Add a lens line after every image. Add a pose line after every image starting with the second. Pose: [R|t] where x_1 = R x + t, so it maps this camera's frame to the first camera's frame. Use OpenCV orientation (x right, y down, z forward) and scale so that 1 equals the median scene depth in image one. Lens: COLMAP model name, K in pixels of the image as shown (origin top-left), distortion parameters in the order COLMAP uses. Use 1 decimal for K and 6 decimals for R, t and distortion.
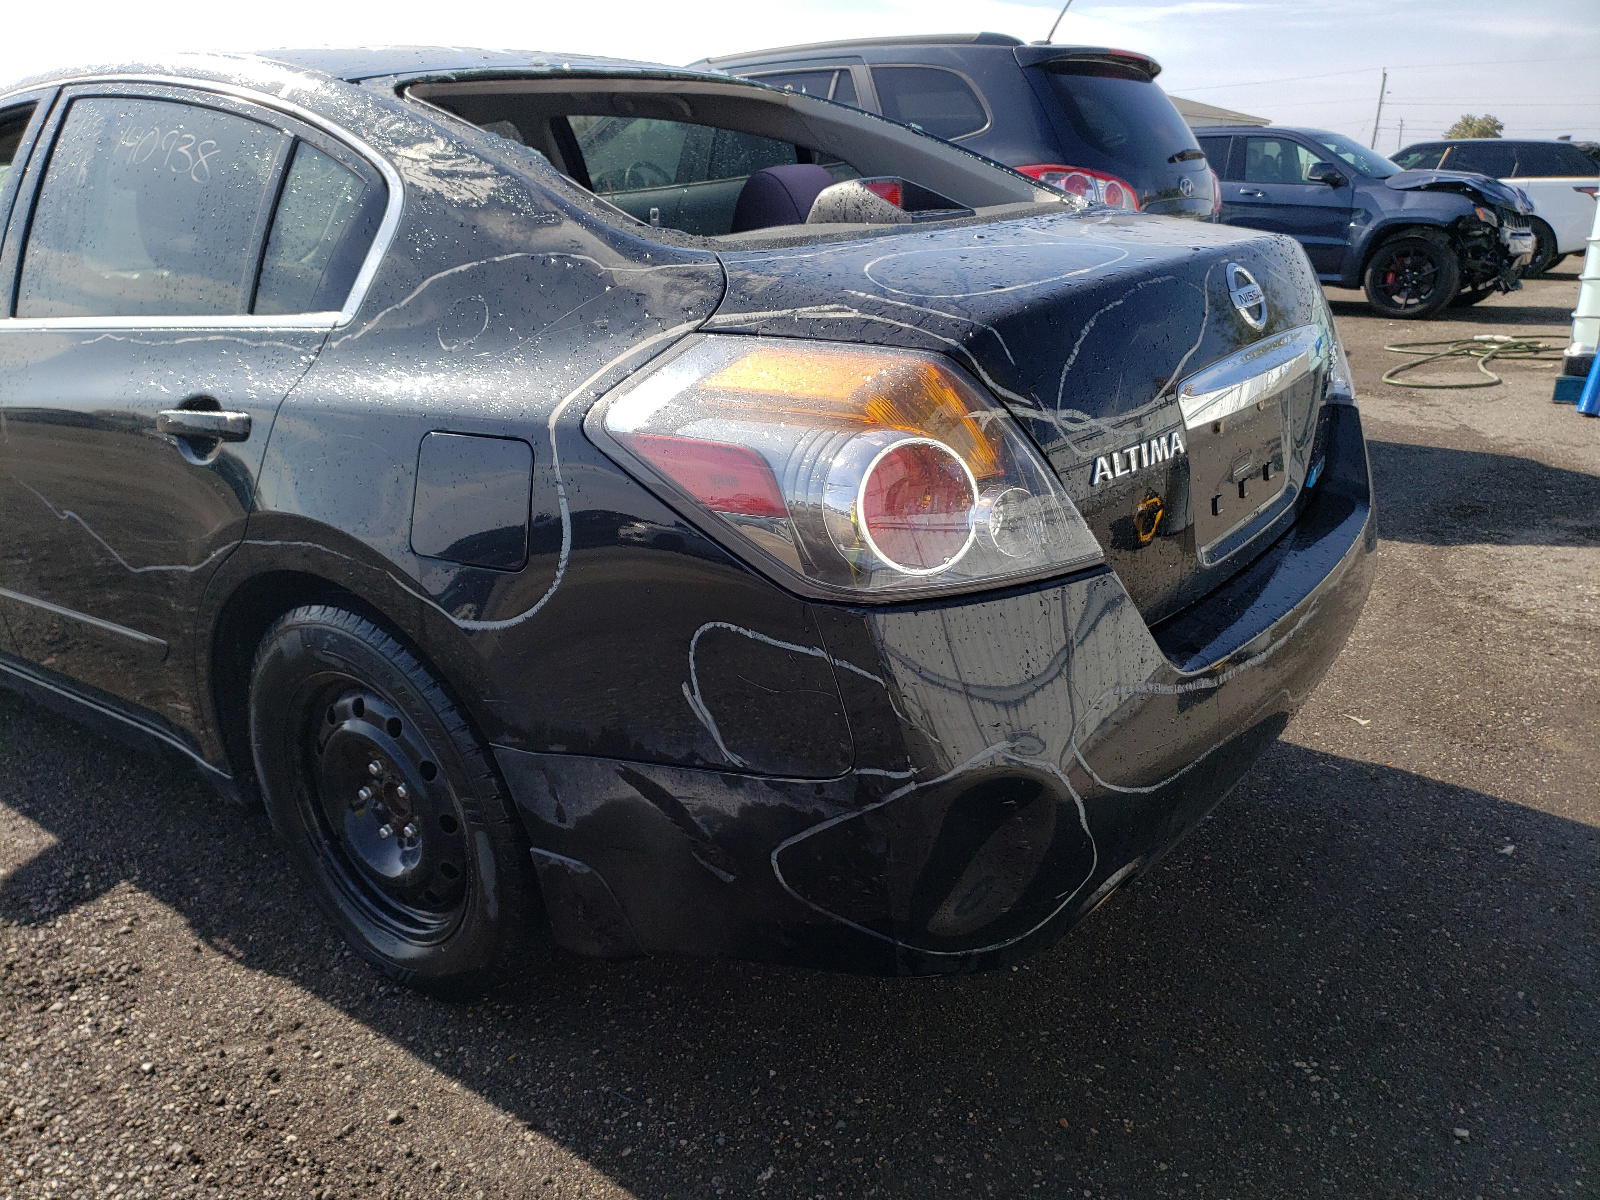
lens RADIAL K [[1134.4, 0, 800.0], [0, 1134.4, 600.0], [0, 0, 1]] dist [0.033661, -0.000923]
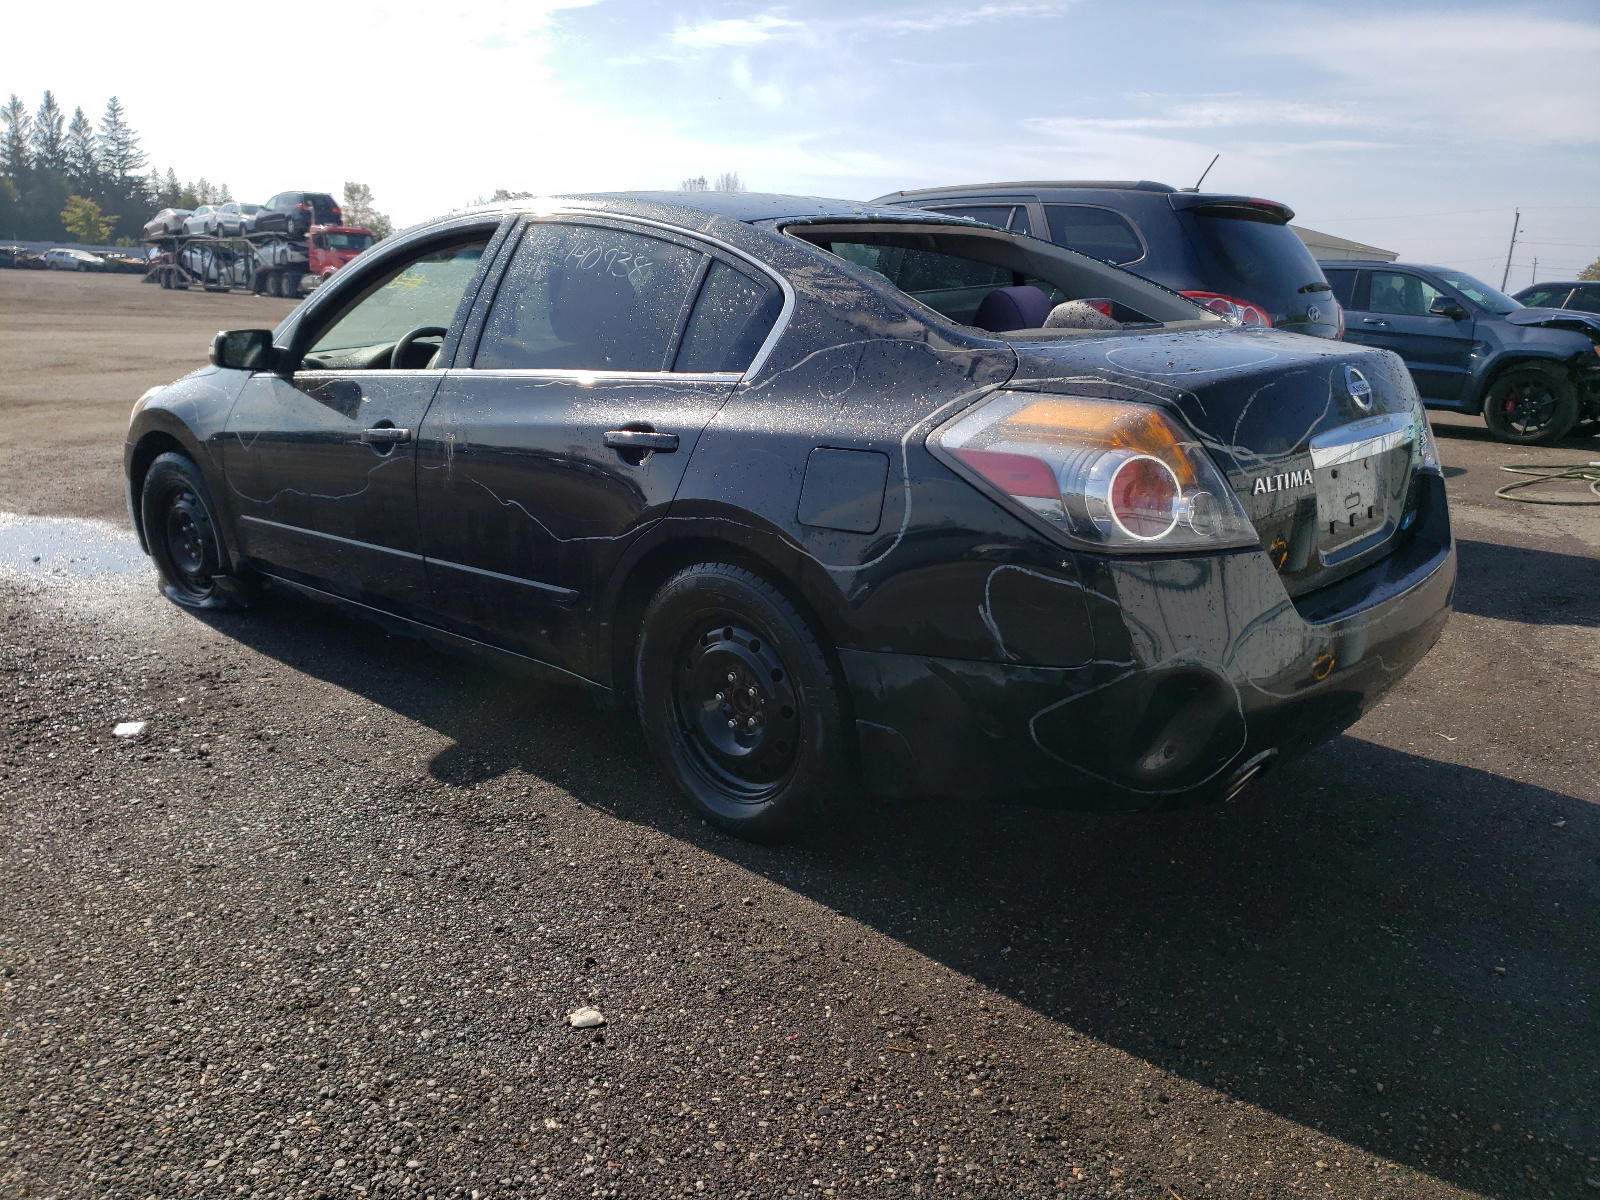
lens RADIAL K [[1190.3, 0, 800.0], [0, 1190.3, 600.0], [0, 0, 1]] dist [0.053802, -0.006241]
pose [[0.995612, 0.063316, -0.068900, -0.178025], [-0.069668, 0.993125, -0.094072, 0.177775], [0.062470, 0.098460, 0.993178, -0.494617]]
